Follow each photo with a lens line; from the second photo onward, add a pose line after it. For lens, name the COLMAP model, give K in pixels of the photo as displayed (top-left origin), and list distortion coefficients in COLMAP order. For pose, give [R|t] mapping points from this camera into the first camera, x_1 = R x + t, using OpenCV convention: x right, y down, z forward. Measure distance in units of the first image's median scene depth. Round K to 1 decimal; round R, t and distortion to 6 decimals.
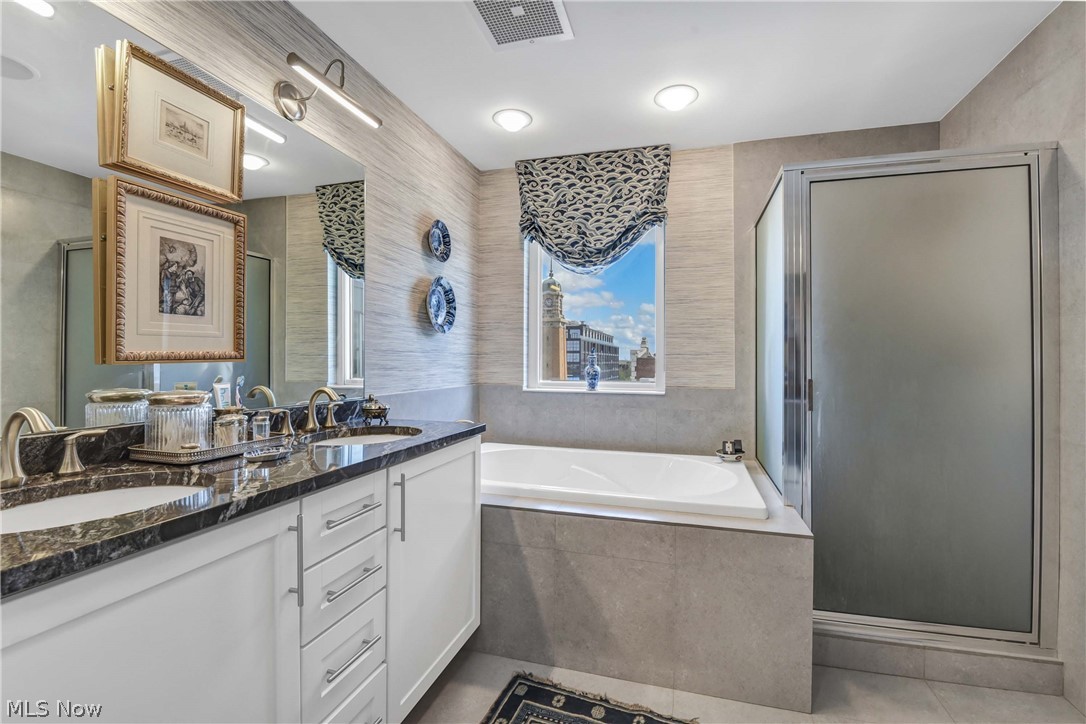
lens RADIAL K [[486.3, 0, 556.0], [0, 486.3, 358.0], [0, 0, 1]] dist [-0.002066, -0.000523]
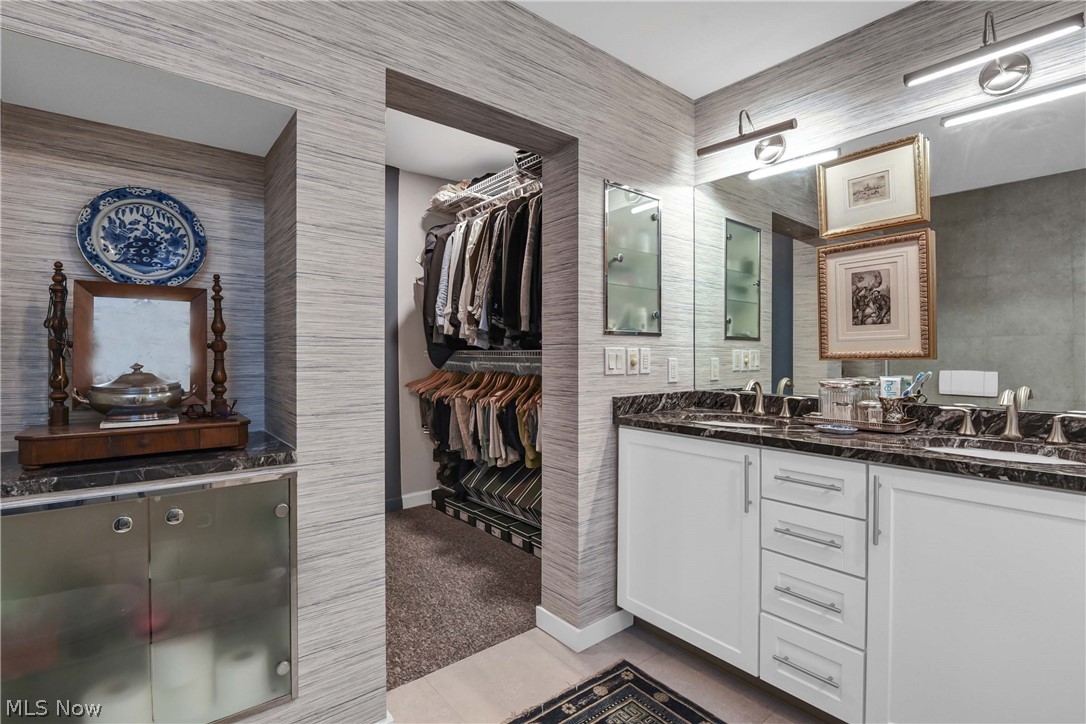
lens RADIAL K [[500.6, 0, 543.0], [0, 500.6, 362.0], [0, 0, 1]] dist [-0.000018, 0.000041]
pose [[-0.587118, 0.009638, -0.809444, 0.896341], [0.002667, 0.999947, 0.009972, -0.000930], [0.809497, 0.003695, -0.587113, 1.068335]]
